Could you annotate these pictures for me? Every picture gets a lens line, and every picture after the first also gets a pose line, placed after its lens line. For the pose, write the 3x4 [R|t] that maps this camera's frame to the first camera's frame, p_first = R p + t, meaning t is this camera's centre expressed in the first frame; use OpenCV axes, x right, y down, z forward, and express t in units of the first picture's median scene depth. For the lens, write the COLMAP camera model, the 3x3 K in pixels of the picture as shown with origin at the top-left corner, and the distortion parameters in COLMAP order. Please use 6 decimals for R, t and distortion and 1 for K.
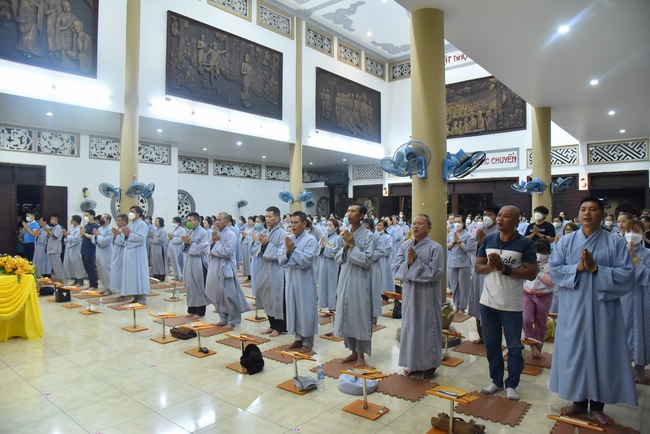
lens RADIAL K [[437.9, 0, 325.0], [0, 437.9, 217.0], [0, 0, 1]] dist [-0.108741, 0.060310]
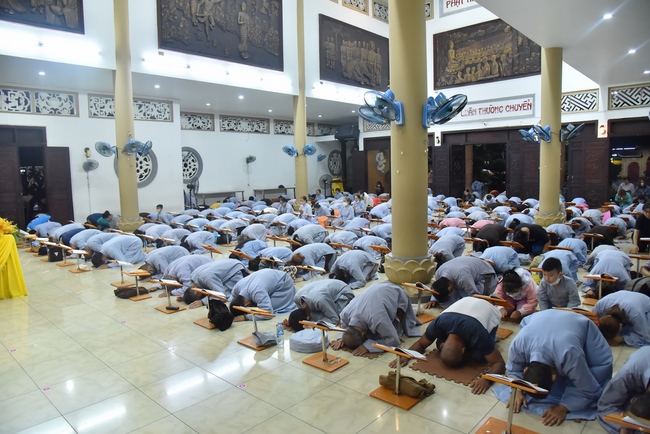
lens RADIAL K [[437.9, 0, 325.0], [0, 437.9, 217.0], [0, 0, 1]] dist [-0.108741, 0.060310]
pose [[0.998398, -0.015883, -0.054313, 0.043454], [0.021386, 0.994525, 0.102288, 0.003268], [0.052391, -0.103286, 0.993271, 0.016675]]
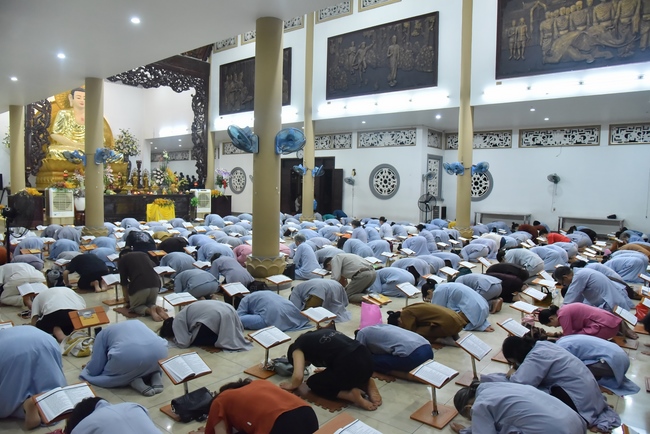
lens RADIAL K [[437.9, 0, 325.0], [0, 437.9, 217.0], [0, 0, 1]] dist [-0.108741, 0.060310]
pose [[0.023001, 0.070079, -0.997276, 0.860030], [-0.024489, 0.997280, 0.069515, -0.005299], [0.999435, 0.022823, 0.024654, 0.787968]]
